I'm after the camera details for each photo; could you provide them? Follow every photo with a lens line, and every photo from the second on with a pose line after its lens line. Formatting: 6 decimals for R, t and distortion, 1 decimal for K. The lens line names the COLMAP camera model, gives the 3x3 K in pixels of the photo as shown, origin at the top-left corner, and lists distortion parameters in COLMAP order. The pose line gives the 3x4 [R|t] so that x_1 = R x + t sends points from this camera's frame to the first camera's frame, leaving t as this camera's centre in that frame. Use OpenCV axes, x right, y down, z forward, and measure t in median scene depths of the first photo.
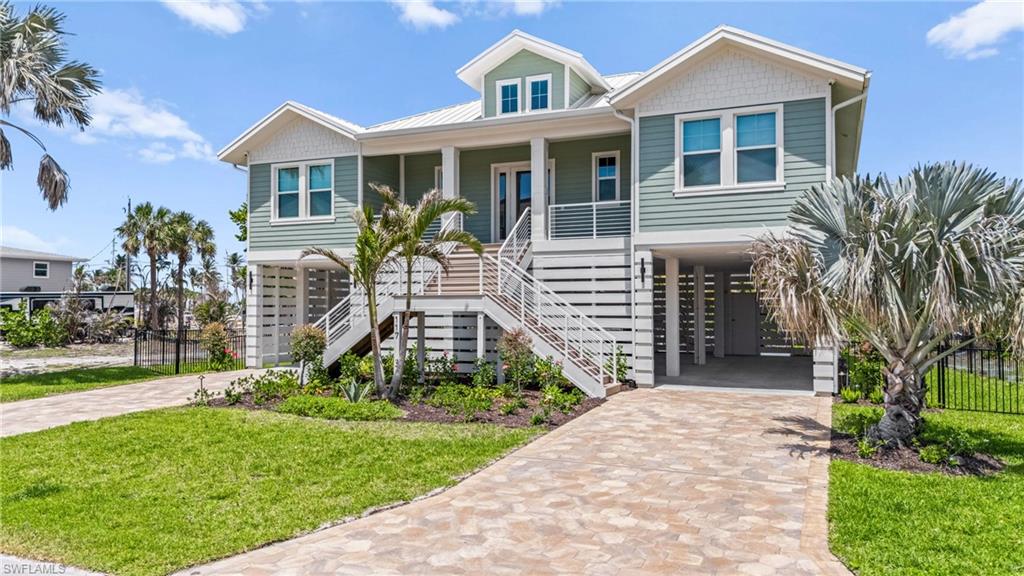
lens RADIAL K [[757.5, 0, 512.0], [0, 757.5, 288.0], [0, 0, 1]] dist [0.073398, -0.063770]
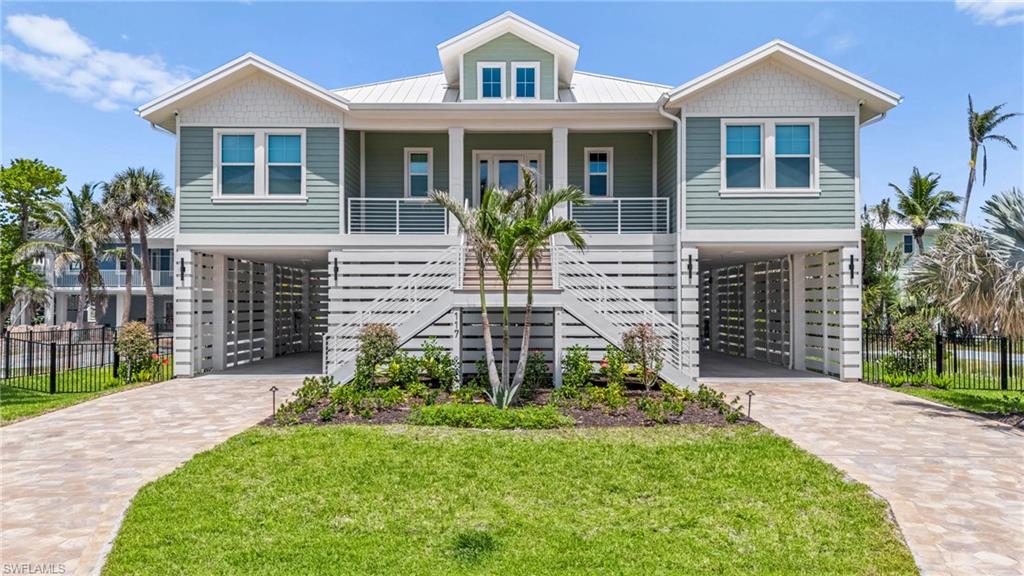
lens RADIAL K [[757.5, 0, 512.0], [0, 757.5, 288.0], [0, 0, 1]] dist [0.073398, -0.063770]
pose [[0.917233, 0.008079, 0.398268, -0.452708], [-0.010712, 0.999933, 0.004386, 0.003526], [-0.398206, -0.008290, 0.917259, 0.149122]]
